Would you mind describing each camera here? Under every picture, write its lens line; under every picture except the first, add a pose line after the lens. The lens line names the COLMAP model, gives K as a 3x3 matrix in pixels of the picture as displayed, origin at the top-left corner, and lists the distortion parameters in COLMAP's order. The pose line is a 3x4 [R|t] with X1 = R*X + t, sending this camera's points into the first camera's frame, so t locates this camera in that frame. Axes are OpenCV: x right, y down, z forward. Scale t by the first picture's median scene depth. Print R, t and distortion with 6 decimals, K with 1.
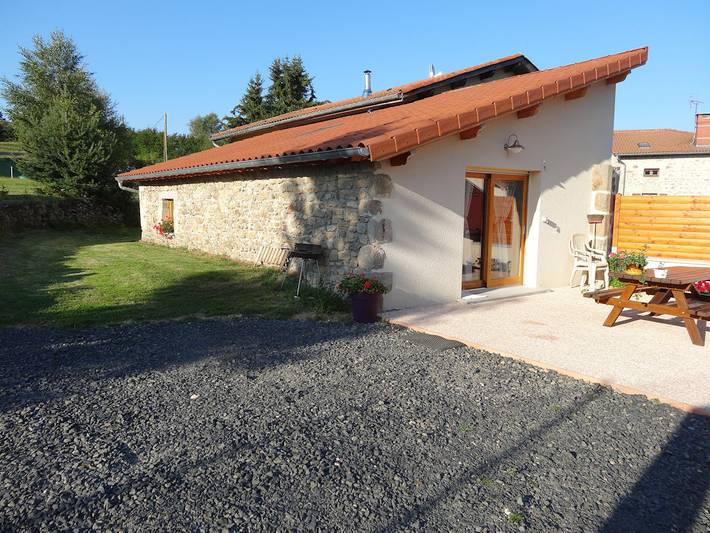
lens RADIAL K [[515.4, 0, 355.0], [0, 515.4, 266.5], [0, 0, 1]] dist [0.010276, 0.004500]
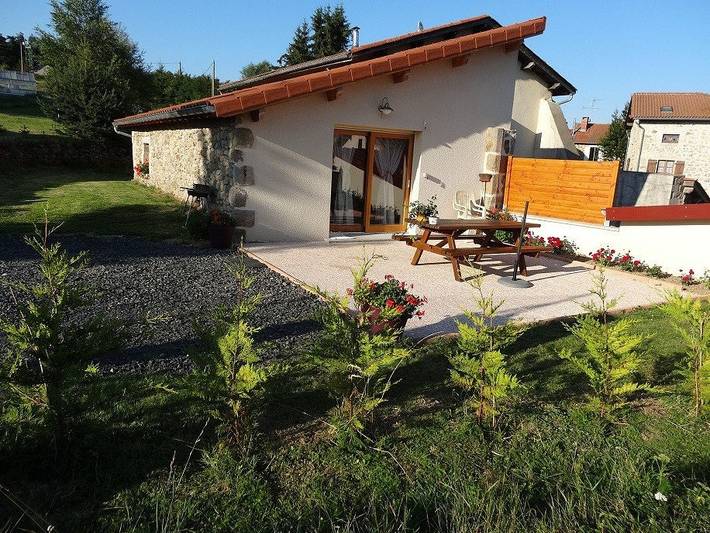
lens RADIAL K [[515.4, 0, 355.0], [0, 515.4, 266.5], [0, 0, 1]] dist [0.010276, 0.004500]
pose [[0.992030, 0.068099, -0.106013, 0.243363], [-0.058718, 0.994278, 0.089234, 0.010826], [0.111483, -0.082298, 0.990353, -0.103768]]
